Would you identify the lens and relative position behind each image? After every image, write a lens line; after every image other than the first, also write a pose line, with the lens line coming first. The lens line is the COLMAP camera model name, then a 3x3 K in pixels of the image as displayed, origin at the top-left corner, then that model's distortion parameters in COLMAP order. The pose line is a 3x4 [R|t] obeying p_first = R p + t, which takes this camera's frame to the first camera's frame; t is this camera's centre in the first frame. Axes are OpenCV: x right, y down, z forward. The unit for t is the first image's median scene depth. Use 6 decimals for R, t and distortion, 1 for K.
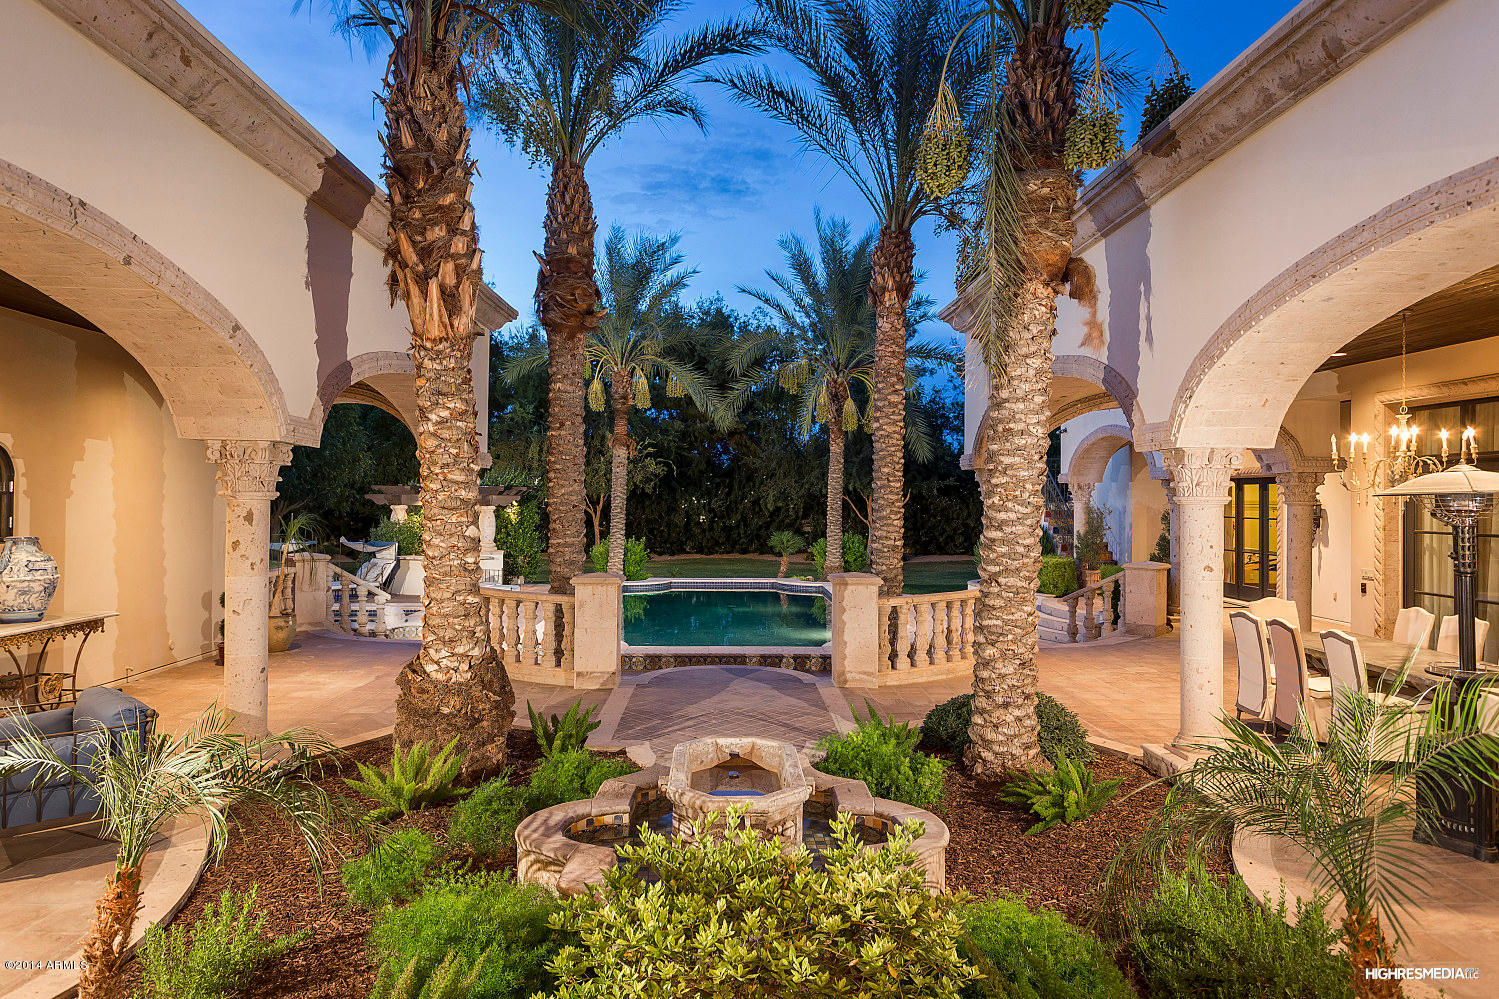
lens RADIAL K [[994.1, 0, 749.5], [0, 994.1, 499.5], [0, 0, 1]] dist [-0.002189, -0.002143]
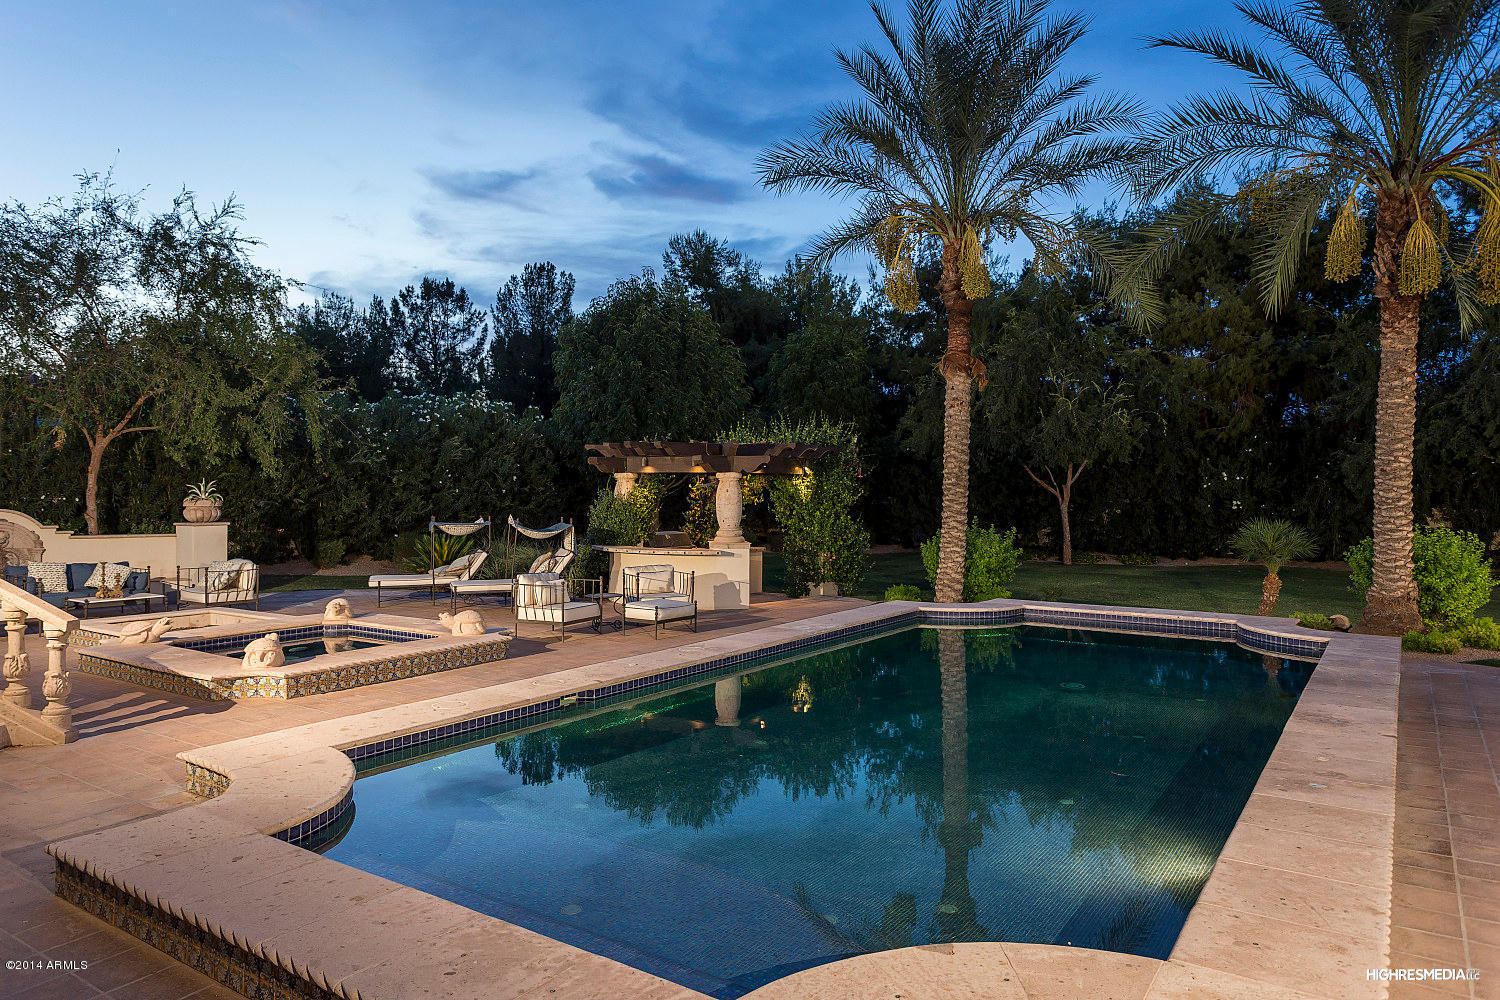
lens RADIAL K [[994.8, 0, 750.0], [0, 994.8, 500.0], [0, 0, 1]] dist [-0.002189, -0.002143]
pose [[0.813710, 0.003712, -0.581259, 0.111453], [0.000440, 0.999975, 0.007002, 0.018096], [0.581271, -0.005954, 0.813688, 0.449409]]
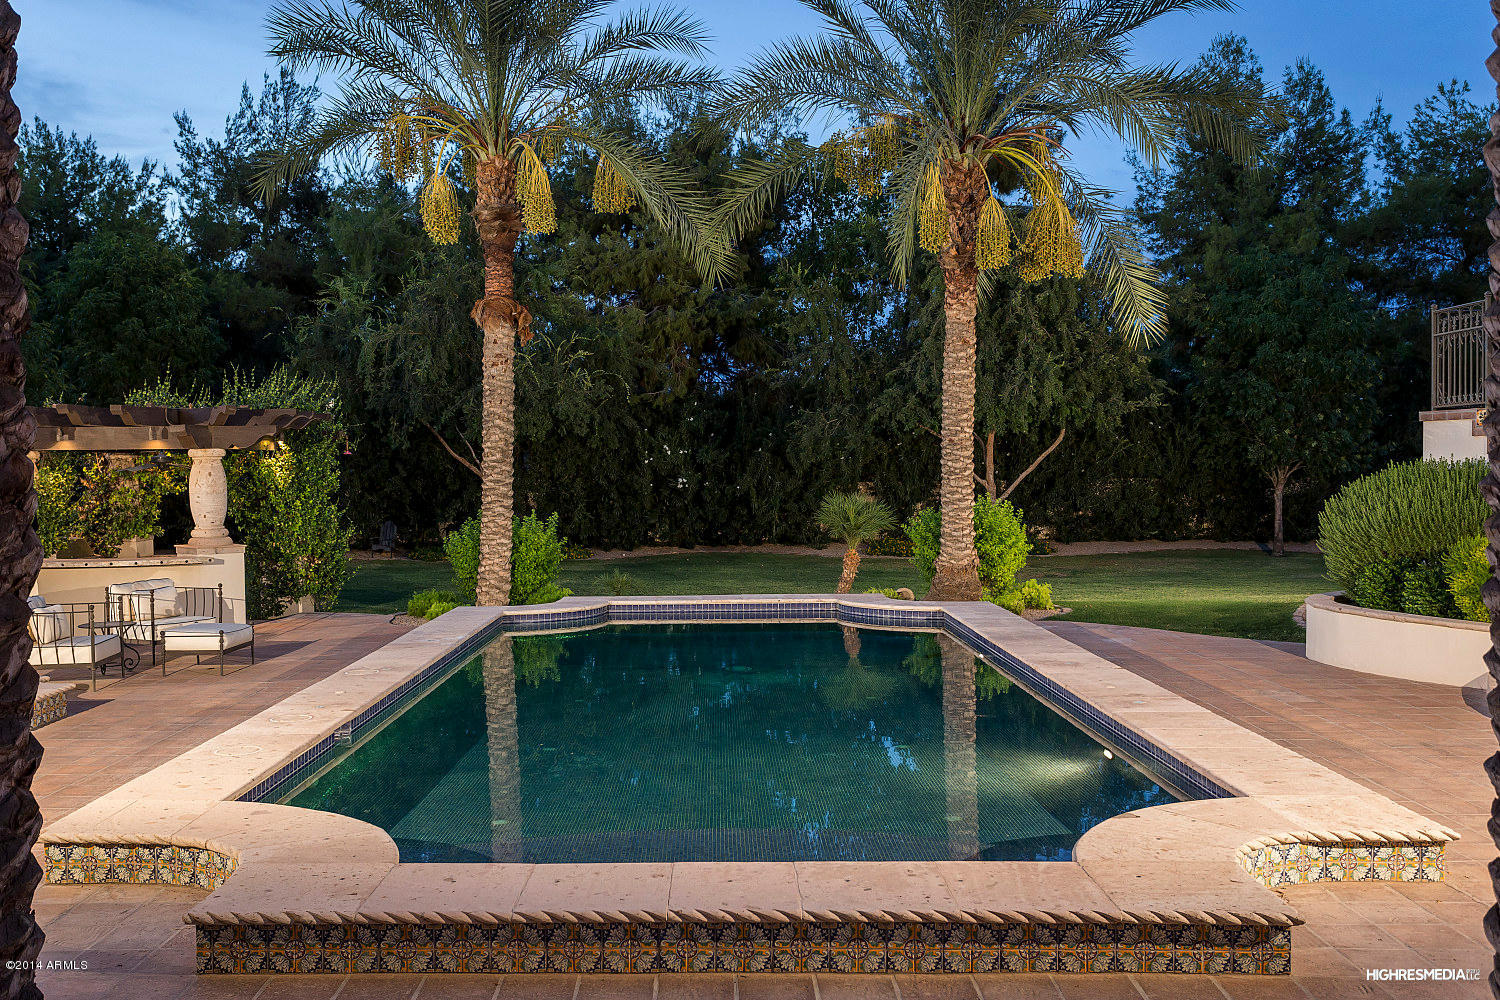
lens RADIAL K [[1410.9, 0, 681.7], [0, 1410.9, 524.0], [0, 0, 1]] dist [0.000539, -0.003745]
pose [[0.998349, -0.017412, -0.054739, -0.007379], [0.019513, 0.999084, 0.038096, 0.019038], [0.054025, -0.039101, 0.997774, 0.329322]]
